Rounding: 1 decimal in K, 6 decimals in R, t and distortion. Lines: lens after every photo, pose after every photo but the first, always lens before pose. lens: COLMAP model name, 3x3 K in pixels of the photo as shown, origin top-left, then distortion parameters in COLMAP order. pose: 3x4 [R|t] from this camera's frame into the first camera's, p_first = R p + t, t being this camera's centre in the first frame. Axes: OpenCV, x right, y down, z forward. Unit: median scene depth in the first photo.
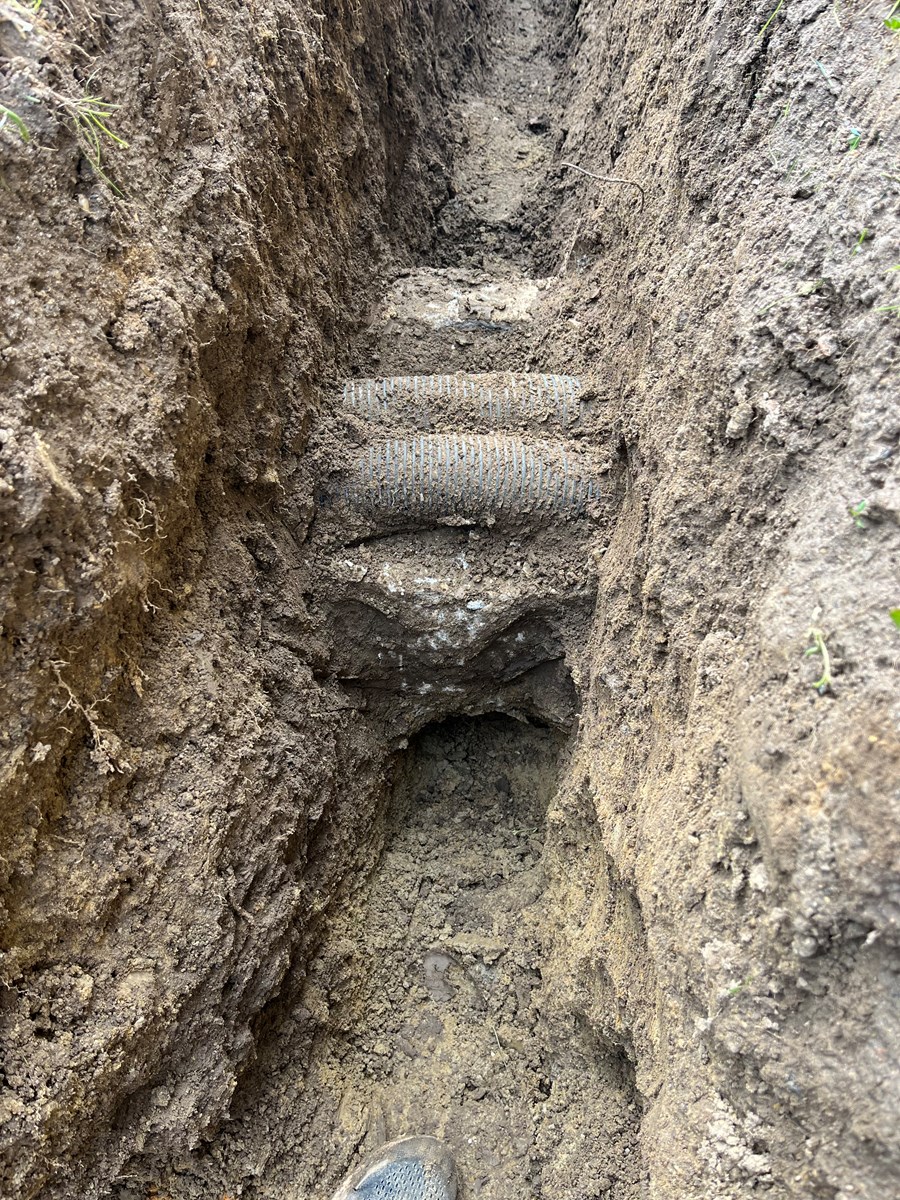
lens RADIAL K [[927.2, 0, 453.3], [0, 927.2, 600.4], [0, 0, 1]] dist [0.046028, -0.064998]
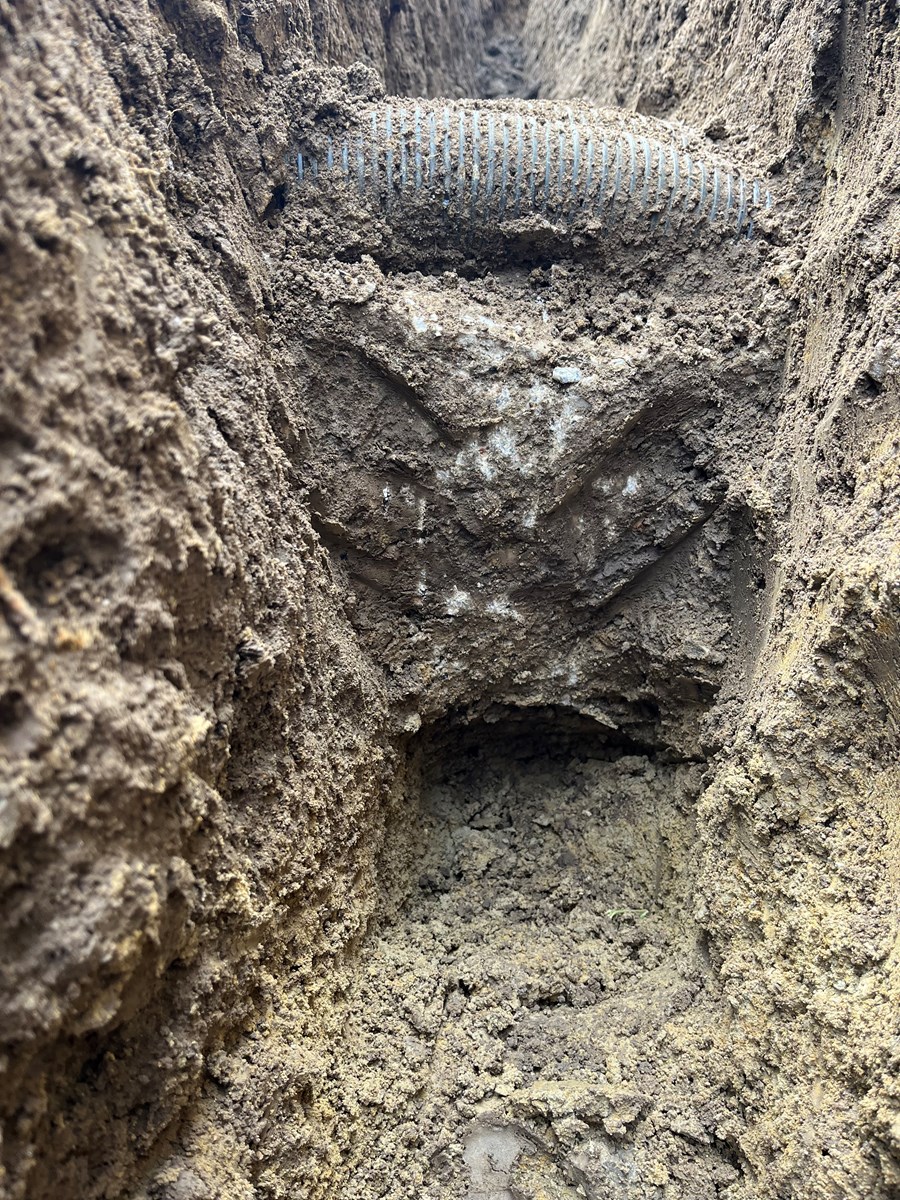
lens RADIAL K [[927.2, 0, 445.1], [0, 927.2, 600.5], [0, 0, 1]] dist [0.046028, -0.064998]
pose [[0.998264, 0.016515, 0.056536, -0.073817], [0.003566, 0.941173, -0.337905, 0.301699], [-0.058791, 0.337520, 0.939481, 0.501097]]
